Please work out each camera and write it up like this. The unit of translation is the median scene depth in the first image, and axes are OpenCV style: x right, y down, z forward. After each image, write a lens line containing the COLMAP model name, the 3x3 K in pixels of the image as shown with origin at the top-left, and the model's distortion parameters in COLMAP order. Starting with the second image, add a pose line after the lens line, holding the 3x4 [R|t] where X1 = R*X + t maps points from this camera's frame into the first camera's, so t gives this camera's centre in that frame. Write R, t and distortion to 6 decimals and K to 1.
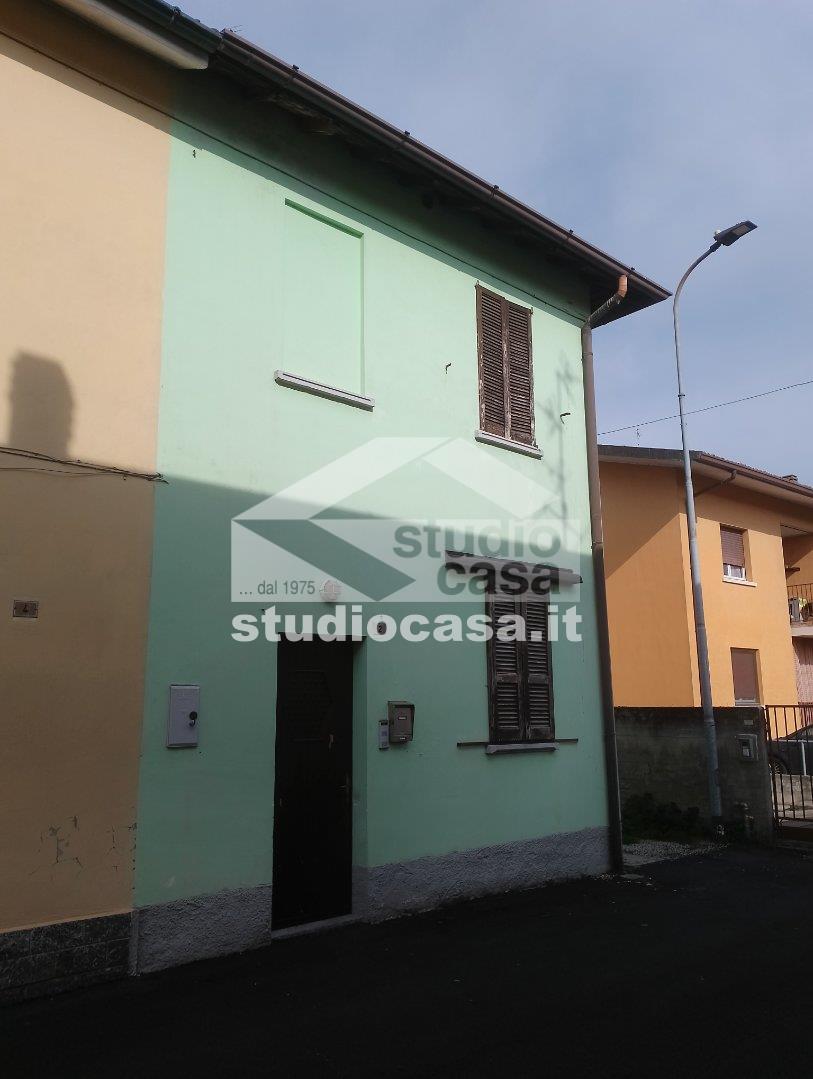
lens RADIAL K [[862.6, 0, 405.1], [0, 862.6, 539.8], [0, 0, 1]] dist [0.055405, -0.098828]
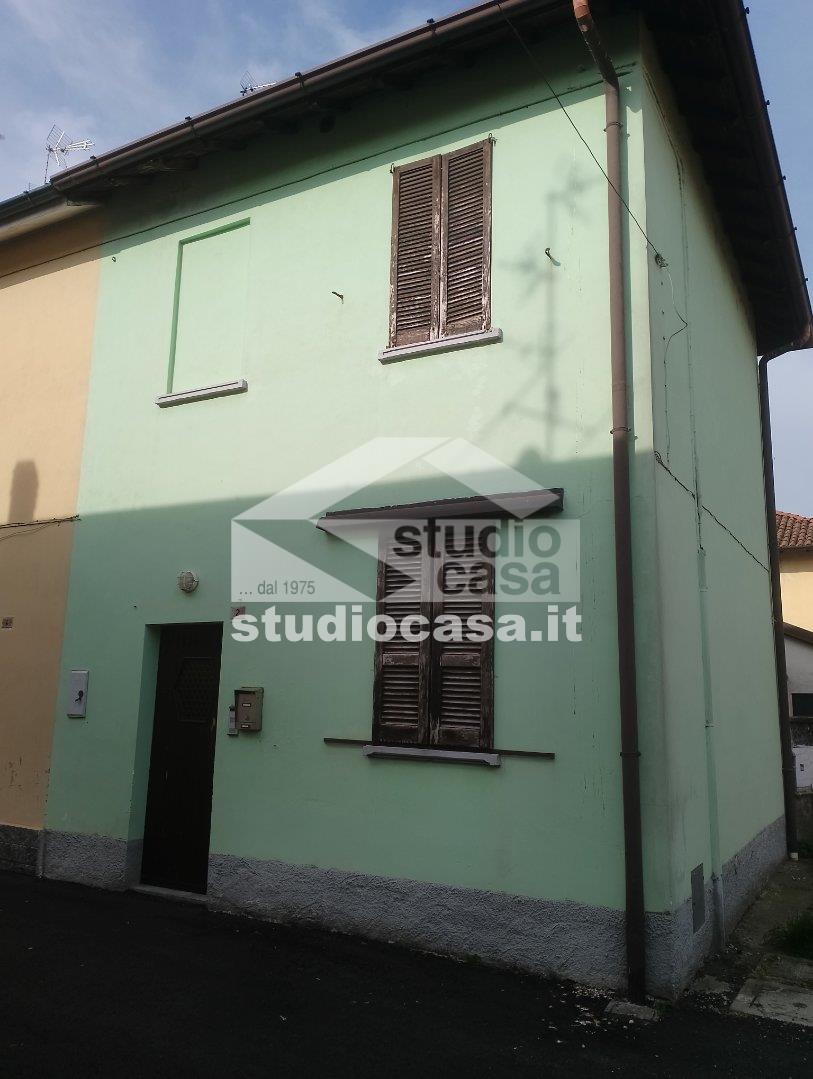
lens RADIAL K [[862.6, 0, 408.7], [0, 862.6, 535.2], [0, 0, 1]] dist [0.055405, -0.098828]
pose [[0.305977, -0.157675, -0.938891, 0.879113], [0.152328, 0.981593, -0.115204, 0.146668], [0.939773, -0.107769, 0.324364, 0.802655]]
